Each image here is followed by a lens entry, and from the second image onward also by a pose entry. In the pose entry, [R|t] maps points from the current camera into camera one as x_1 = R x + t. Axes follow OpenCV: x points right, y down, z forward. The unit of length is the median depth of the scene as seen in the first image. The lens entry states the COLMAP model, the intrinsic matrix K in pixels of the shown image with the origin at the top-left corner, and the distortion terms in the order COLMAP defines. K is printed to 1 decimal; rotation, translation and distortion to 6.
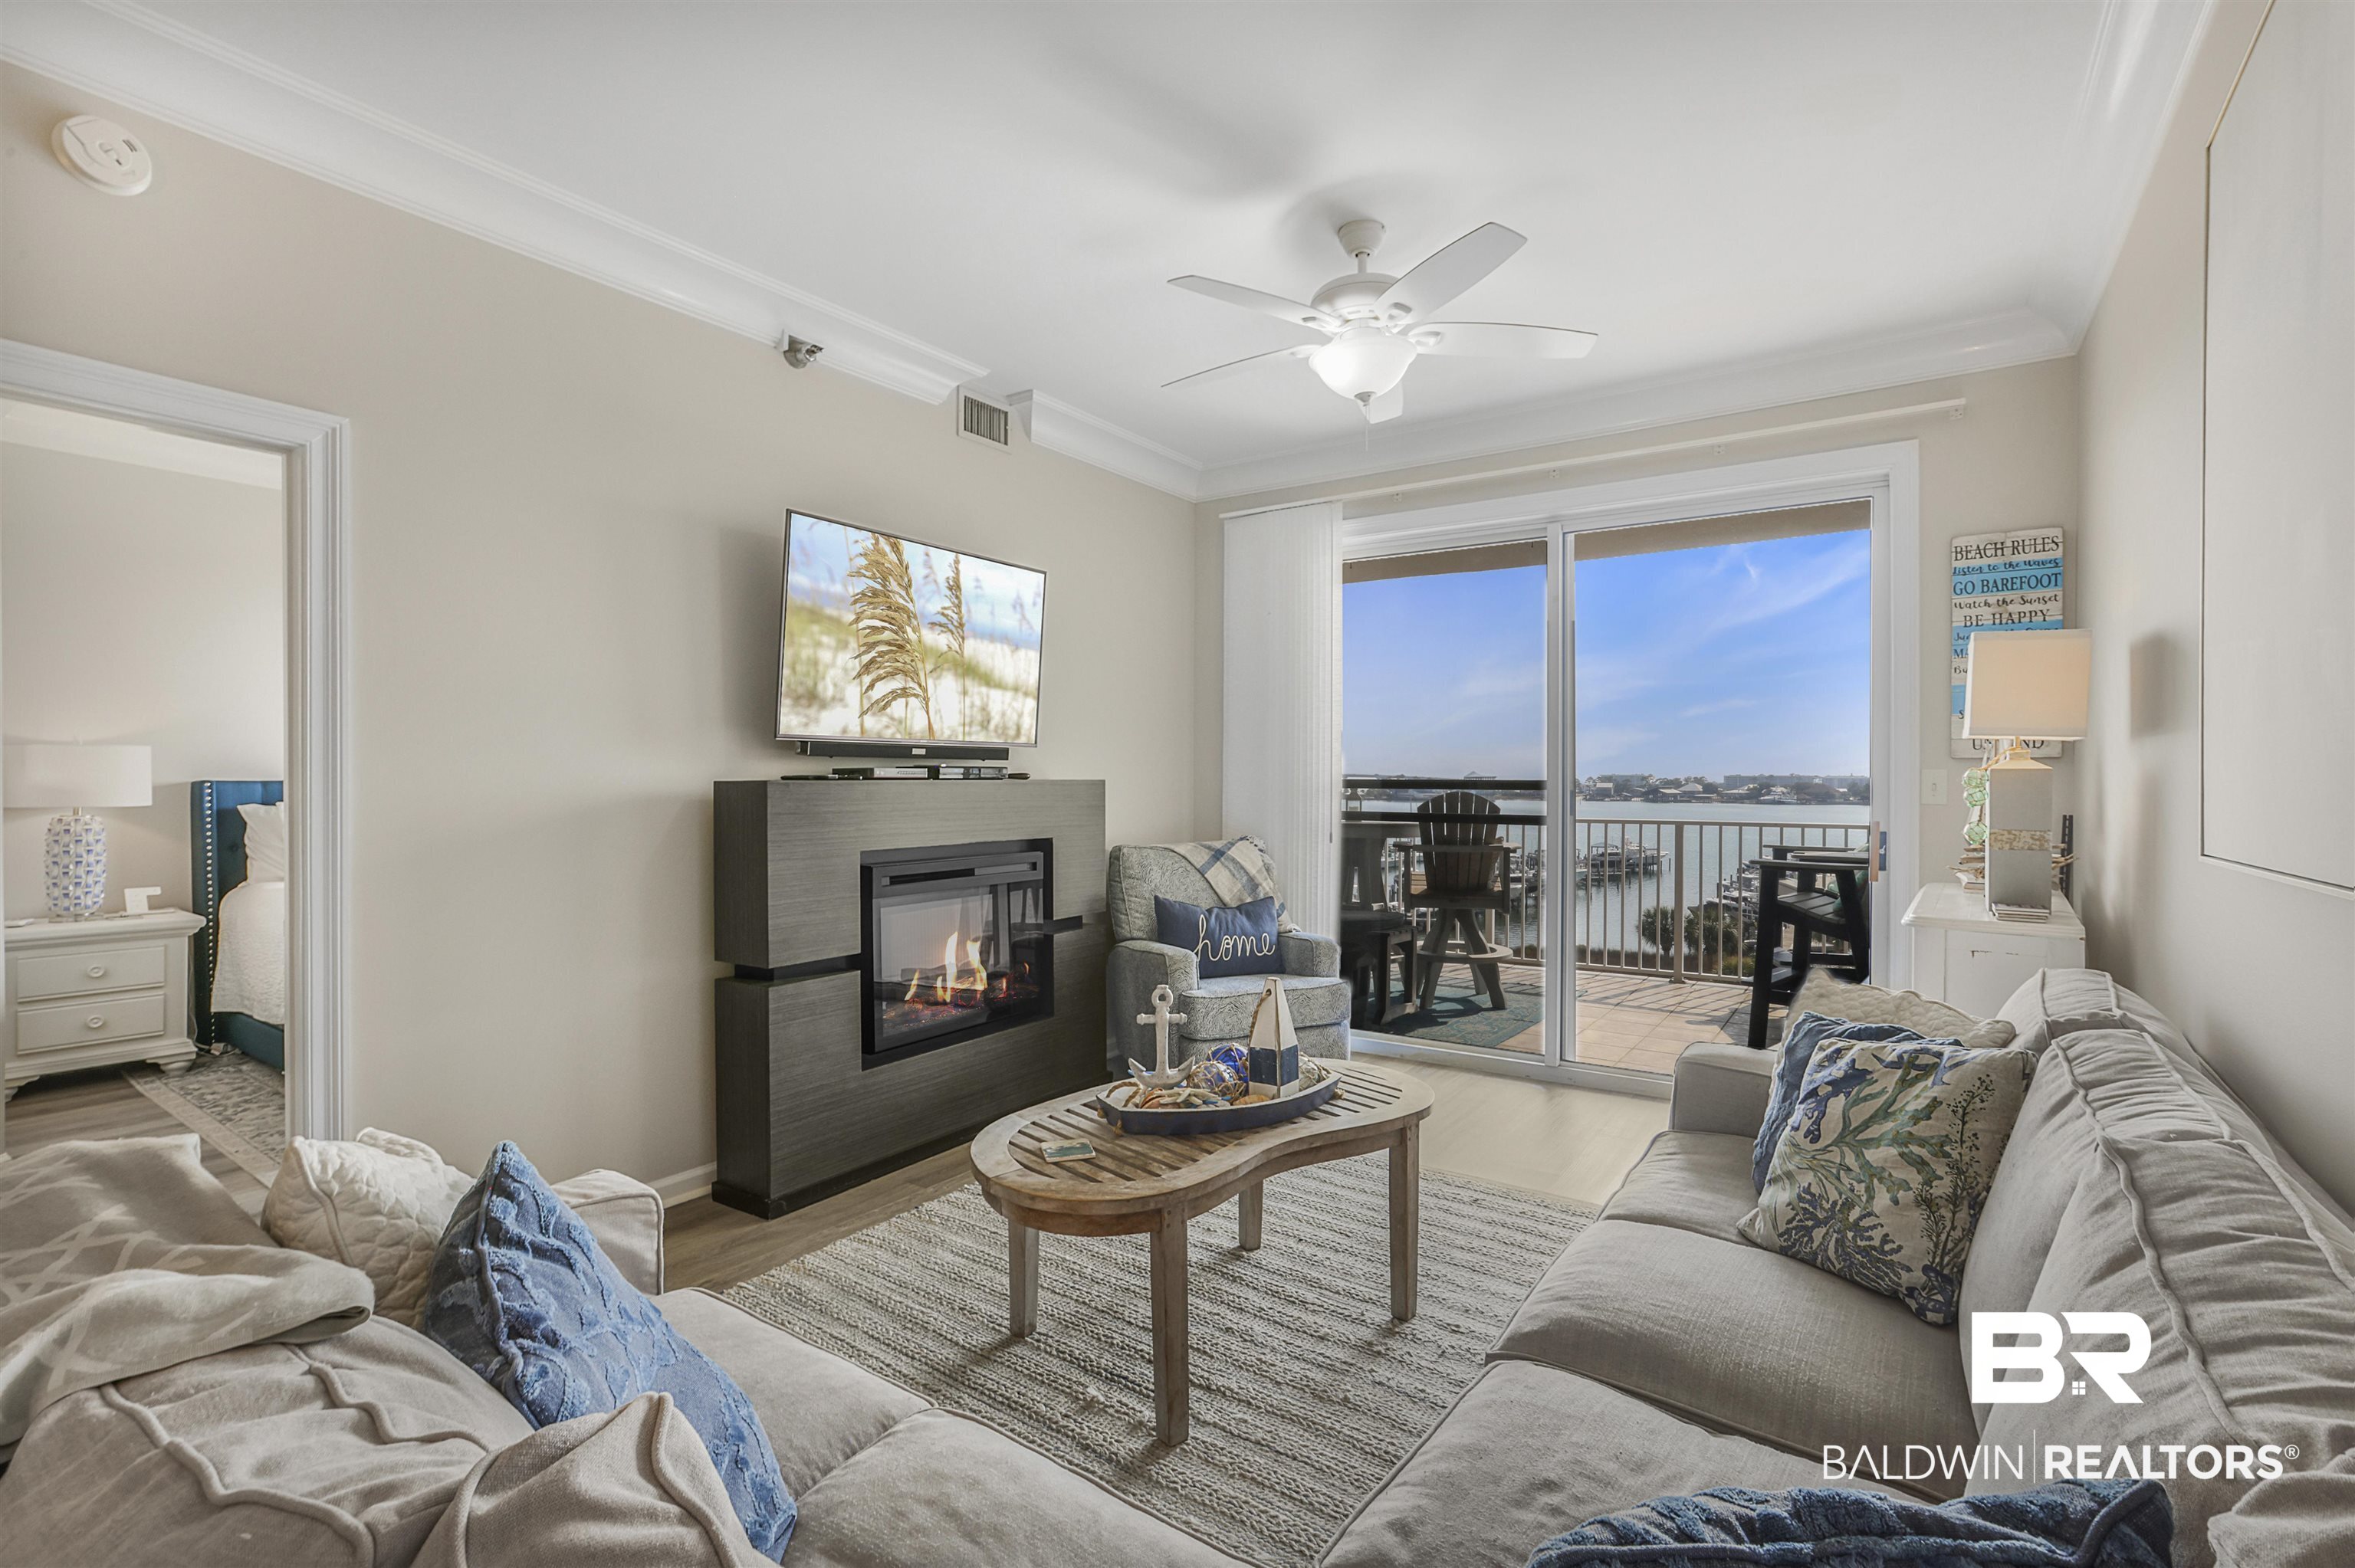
lens RADIAL K [[1087.8, 0, 1185.2], [0, 1087.8, 784.2], [0, 0, 1]] dist [-0.005727, 0.001066]
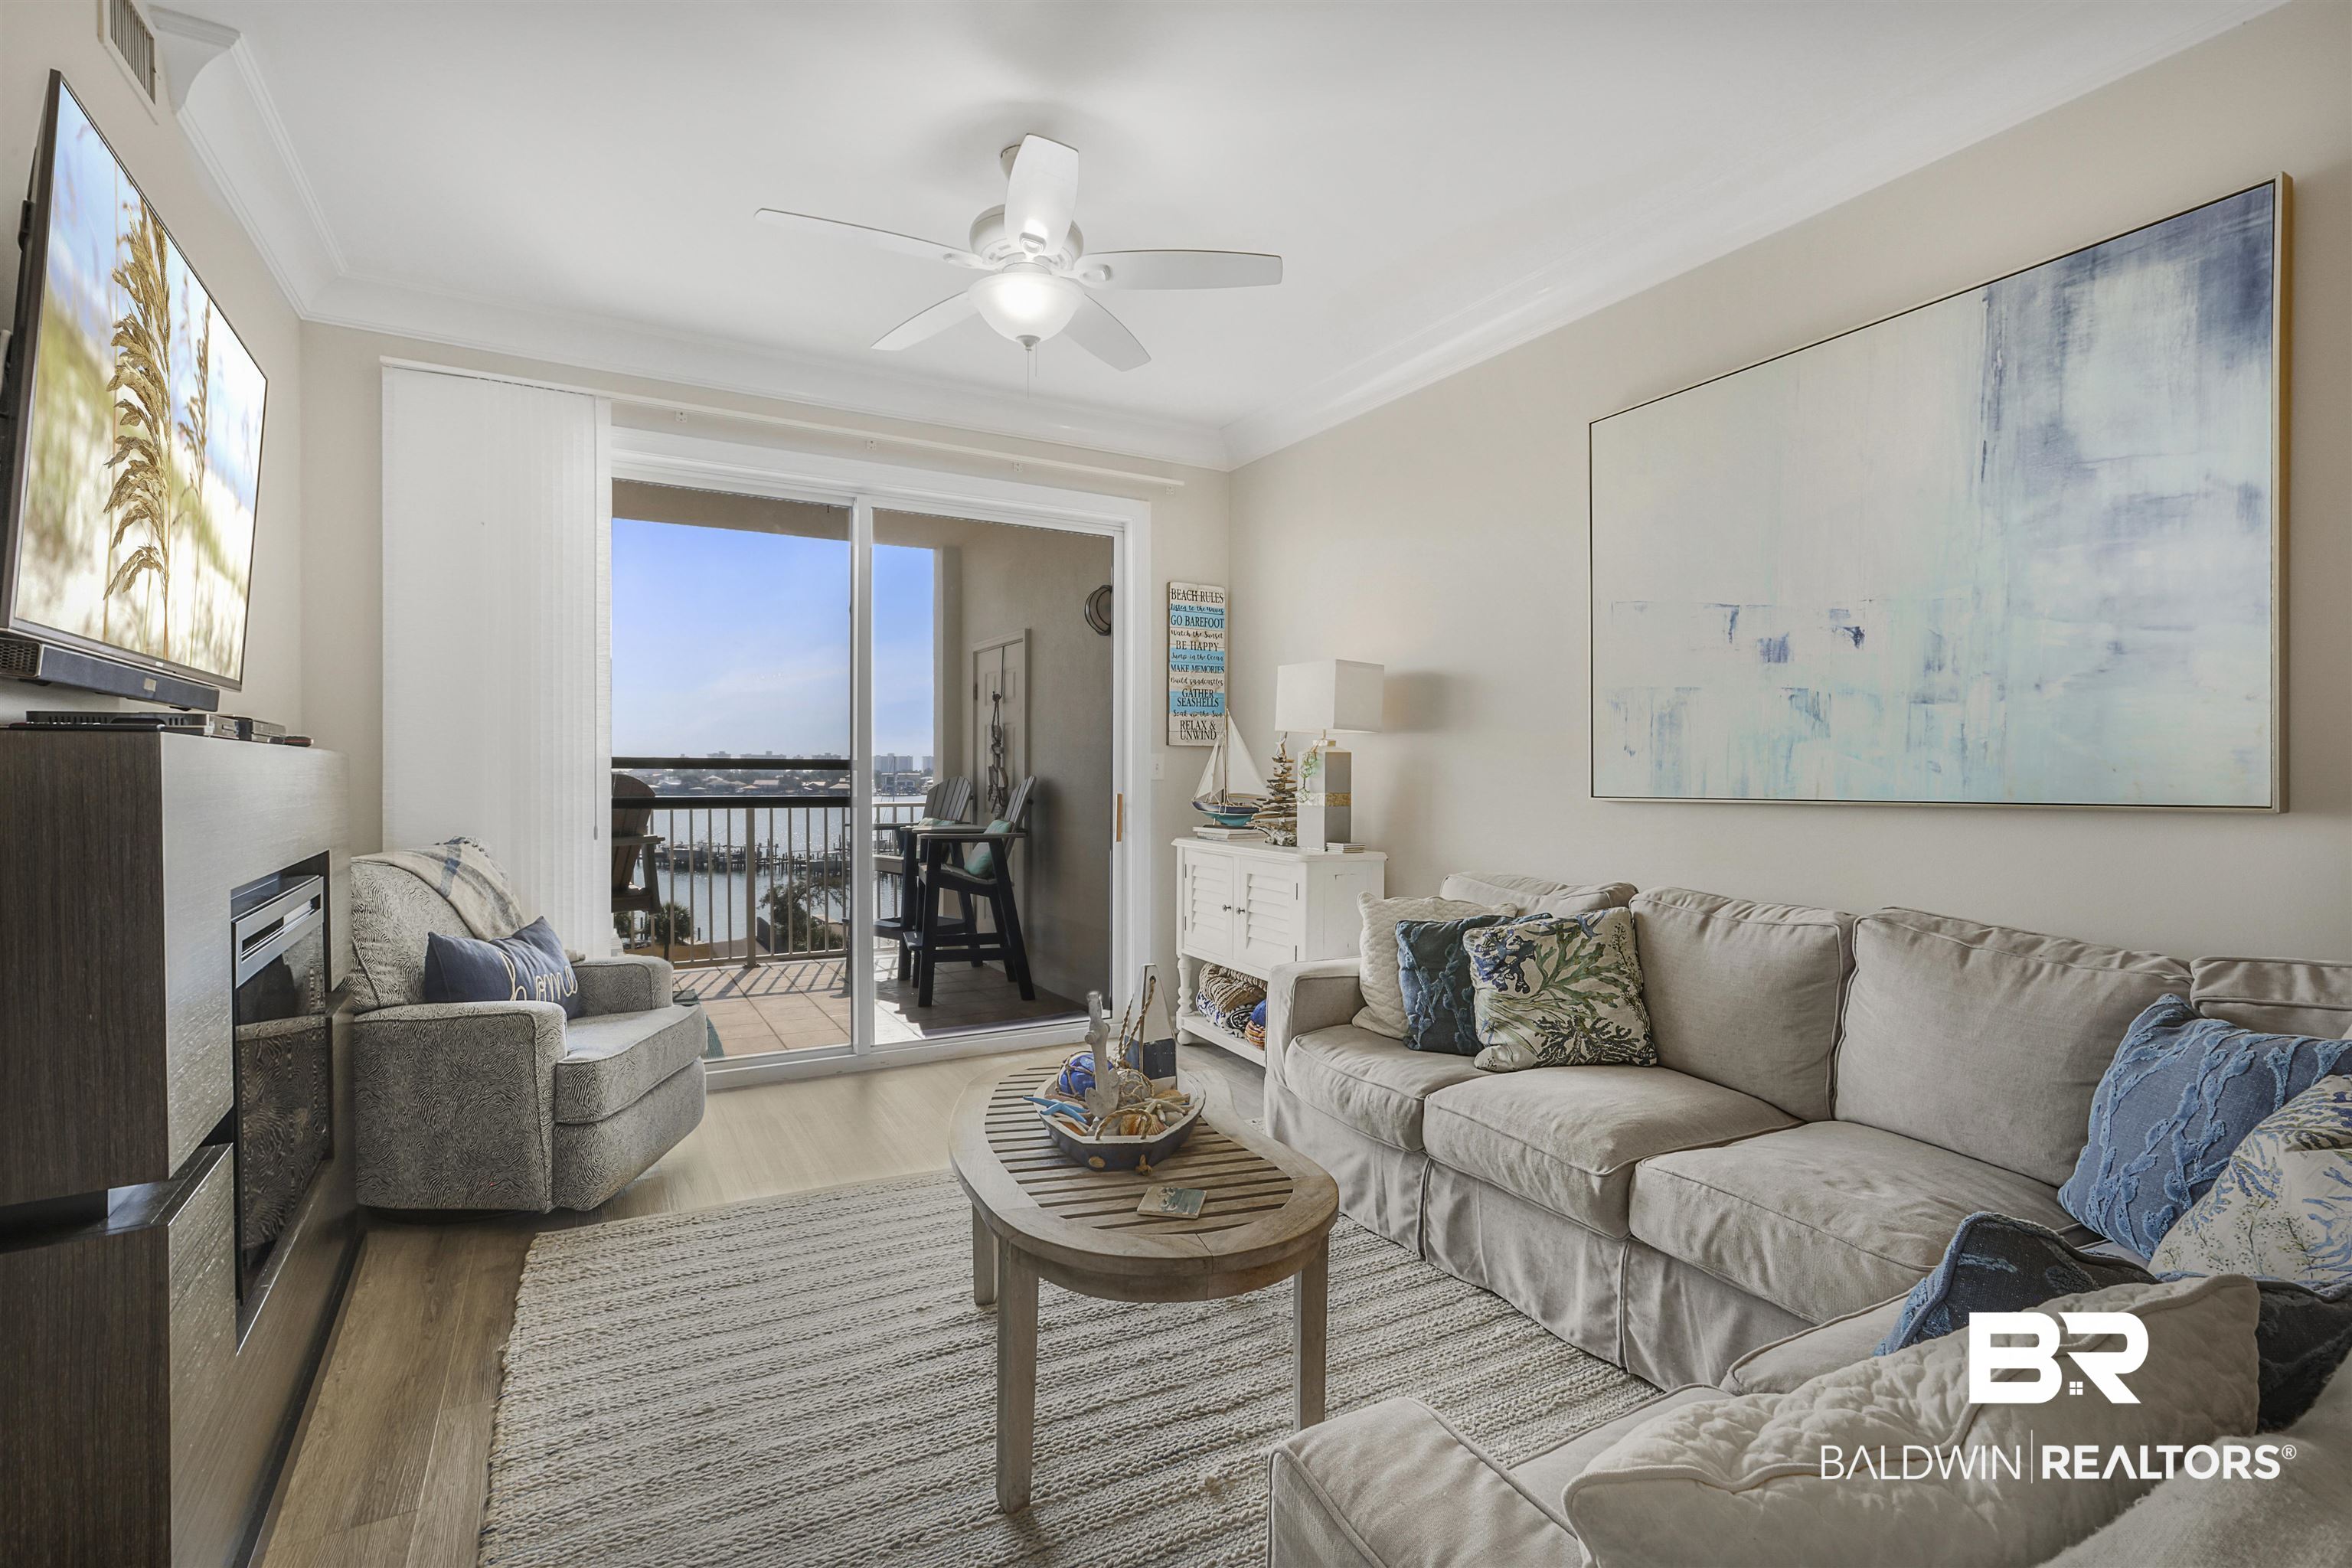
lens RADIAL K [[1086.6, 0, 1169.7], [0, 1086.6, 798.7], [0, 0, 1]] dist [-0.005727, 0.001066]
pose [[0.435765, -0.021119, 0.899813, -0.529819], [0.003380, 0.999756, 0.021828, 0.013650], [-0.900054, -0.006471, 0.435730, 0.419750]]
